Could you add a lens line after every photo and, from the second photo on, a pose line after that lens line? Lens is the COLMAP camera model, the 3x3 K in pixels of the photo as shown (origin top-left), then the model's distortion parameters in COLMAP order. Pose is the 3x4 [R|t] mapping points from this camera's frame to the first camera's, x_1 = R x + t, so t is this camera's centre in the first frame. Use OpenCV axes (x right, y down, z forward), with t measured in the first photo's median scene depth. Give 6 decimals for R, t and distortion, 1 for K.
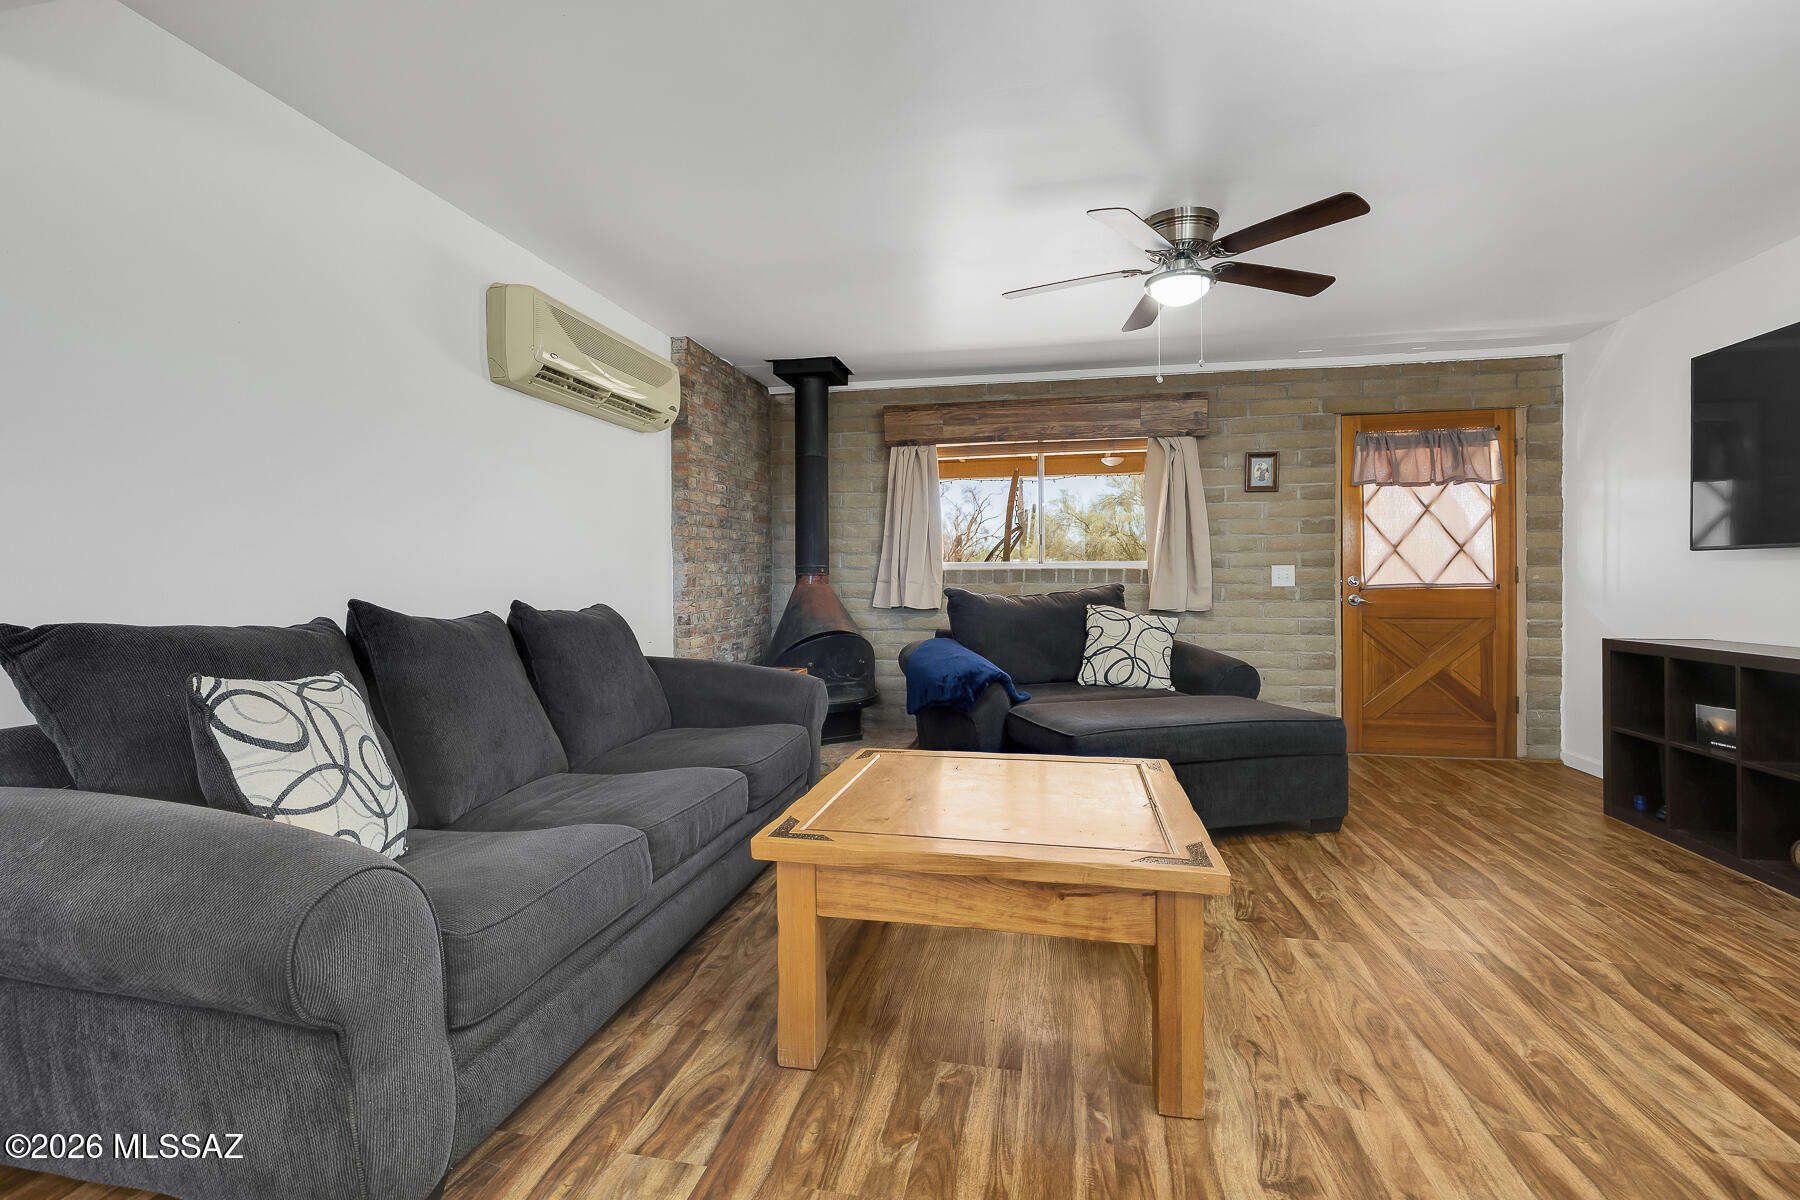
lens RADIAL K [[805.8, 0, 887.6], [0, 805.8, 565.8], [0, 0, 1]] dist [-0.006357, 0.002254]
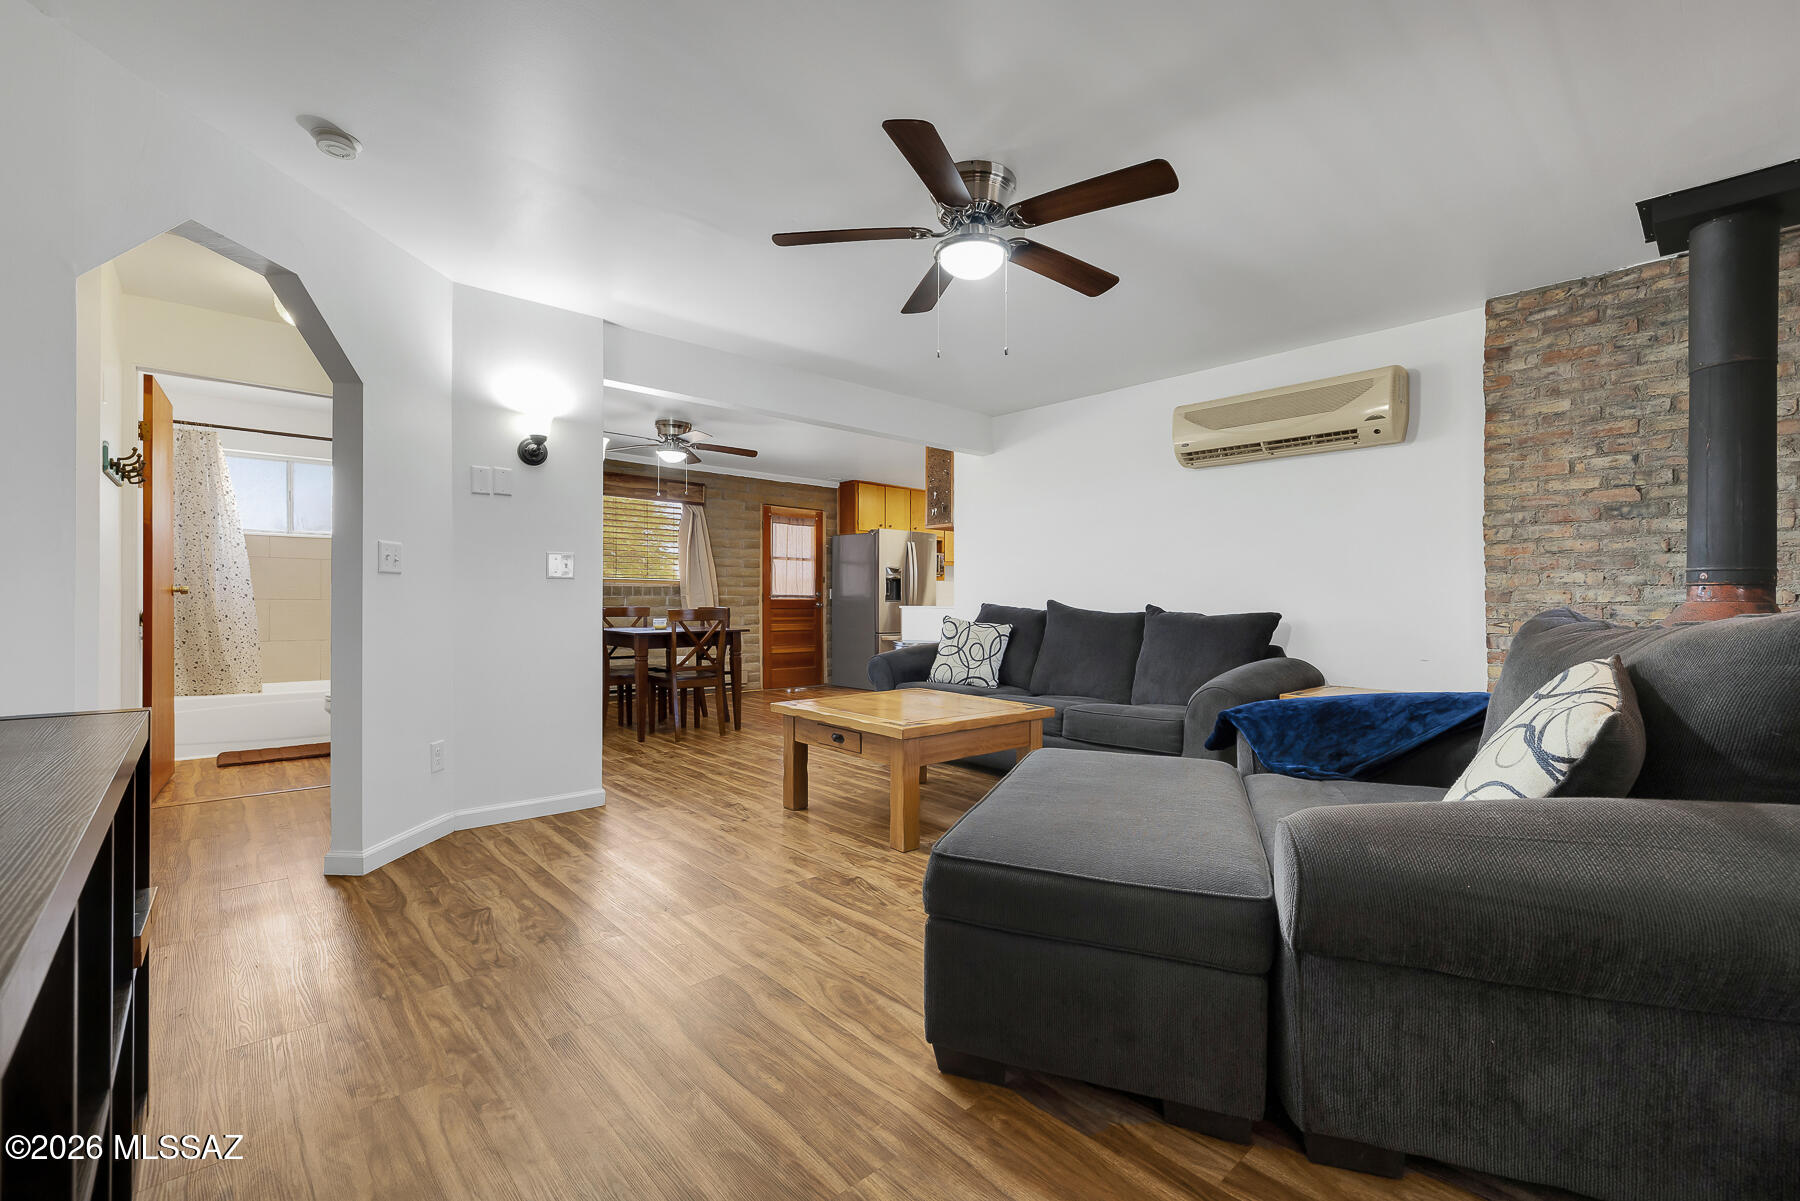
lens RADIAL K [[762.1, 0, 906.9], [0, 762.1, 597.9], [0, 0, 1]] dist [0.000704, -0.000201]
pose [[-0.571244, -0.002401, -0.820777, 0.909678], [0.005219, 0.999965, -0.006557, 0.029454], [0.820764, -0.008029, -0.571211, 1.180403]]
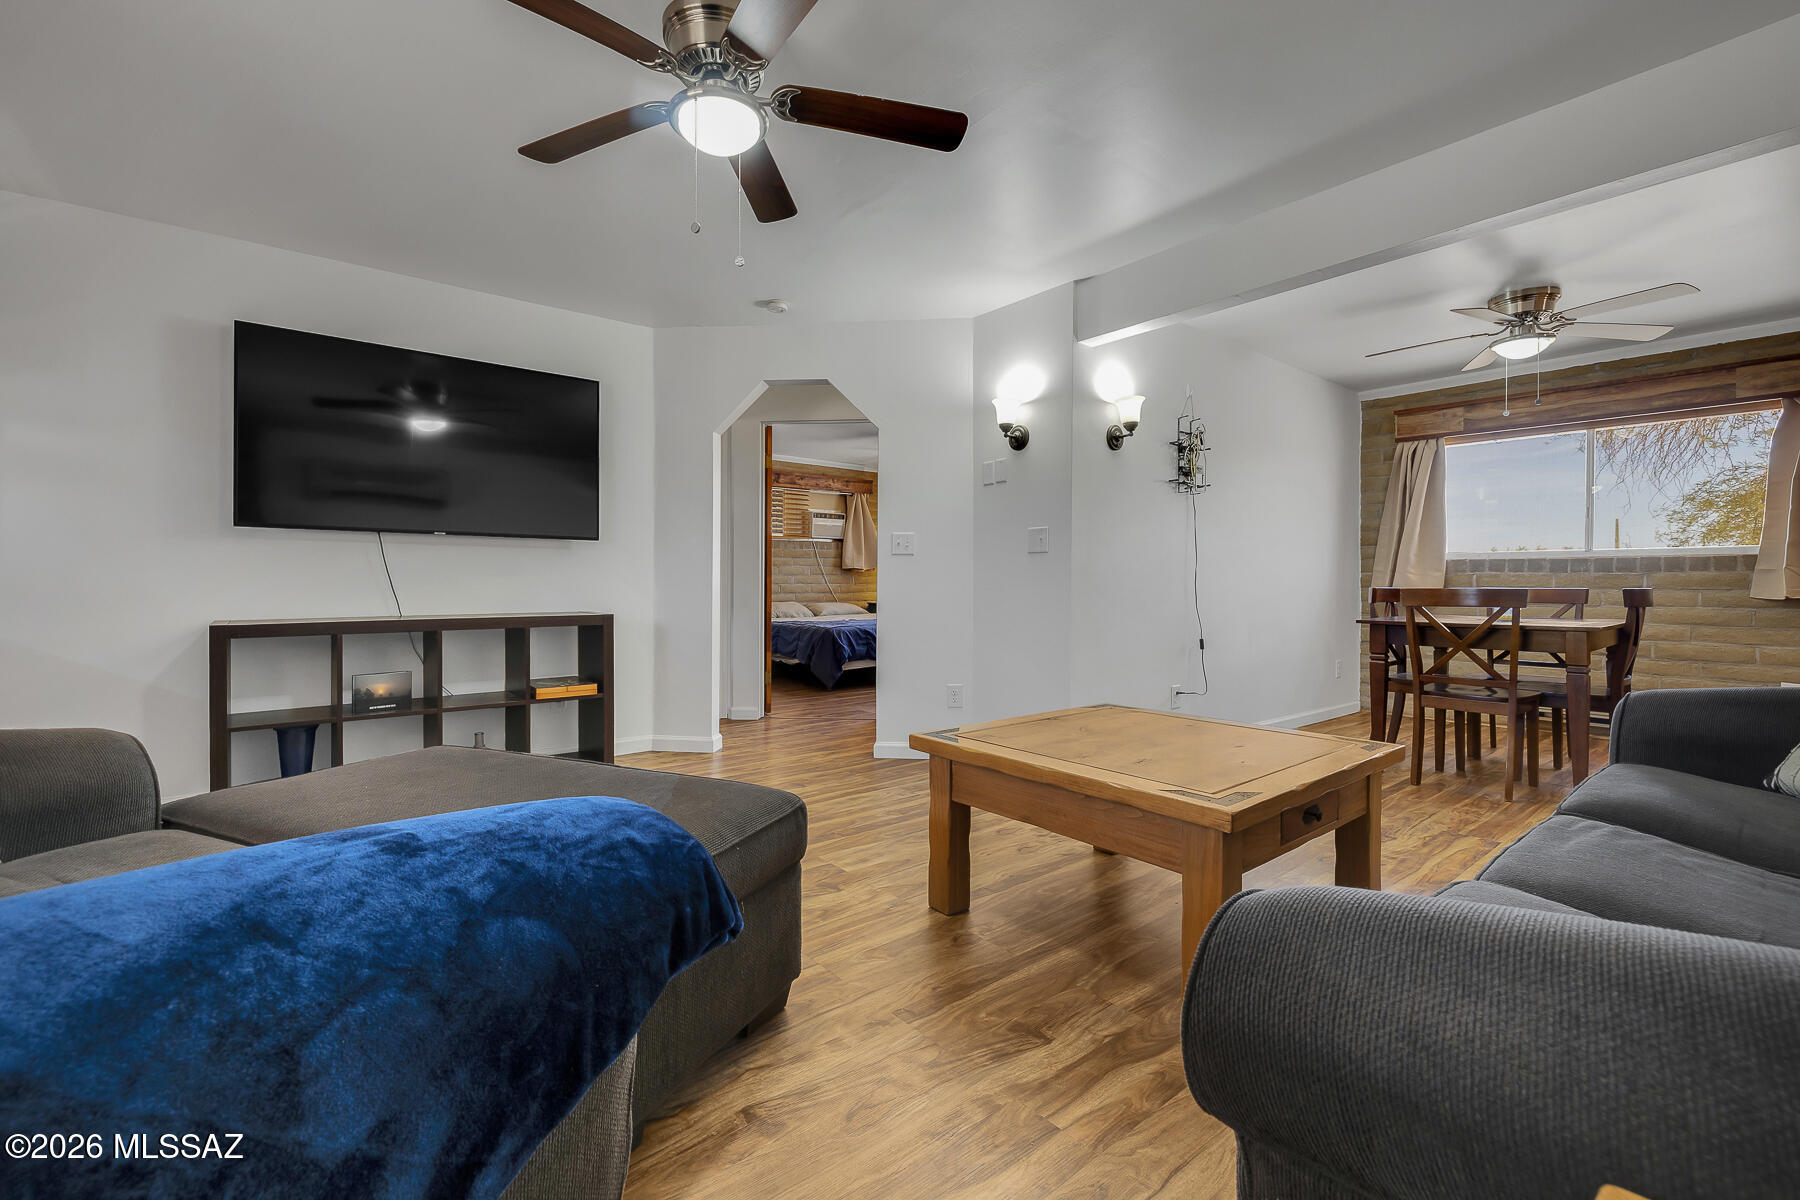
lens RADIAL K [[762.1, 0, 883.5], [0, 762.1, 600.8], [0, 0, 1]] dist [0.000704, -0.000201]
pose [[-0.780398, -0.013715, 0.625133, -0.130563], [-0.008875, 0.999902, 0.010858, 0.050442], [-0.625220, 0.002926, -0.780443, 1.183465]]
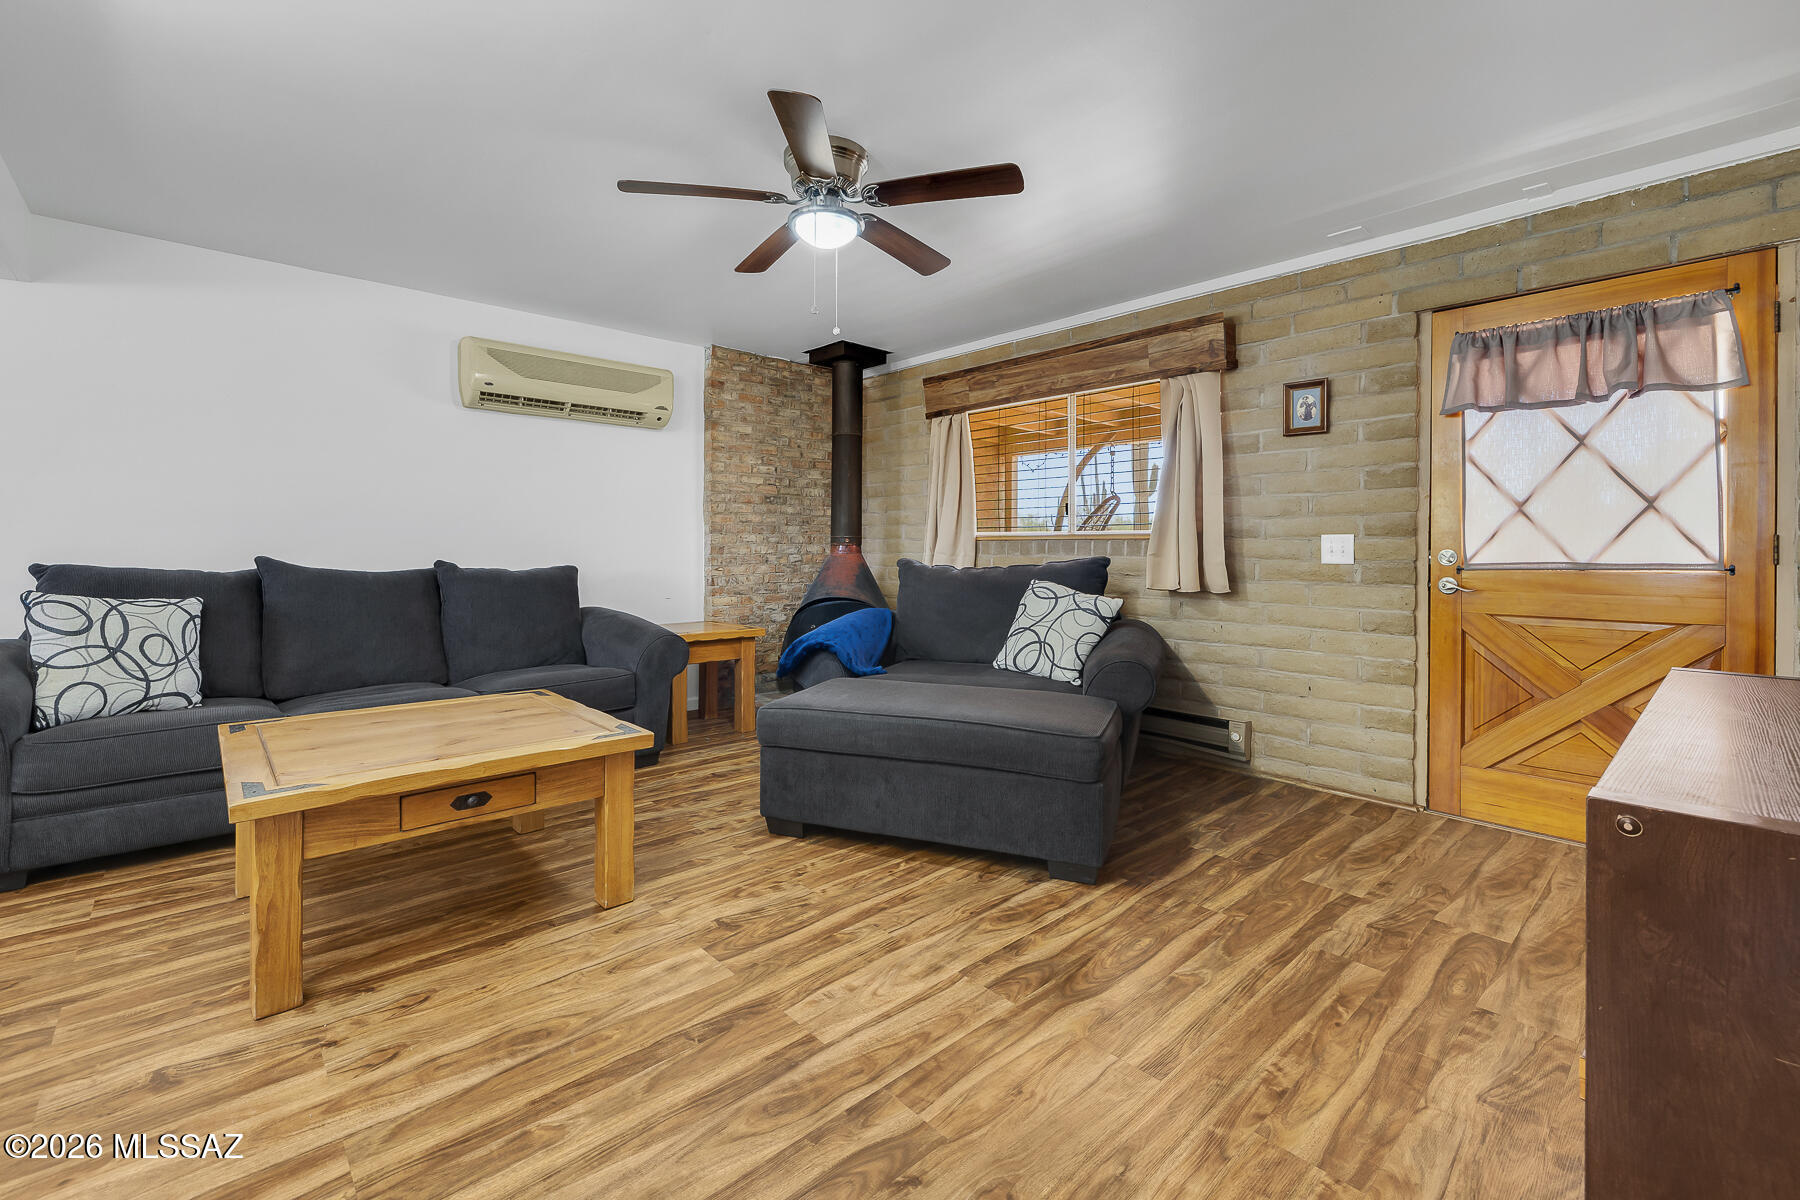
lens RADIAL K [[762.1, 0, 884.5], [0, 762.1, 541.3], [0, 0, 1]] dist [0.000704, -0.000201]
pose [[0.811959, 0.001751, -0.583711, 0.765539], [0.000508, 0.999993, 0.003708, 0.003702], [0.583714, -0.003307, 0.811953, 0.284086]]
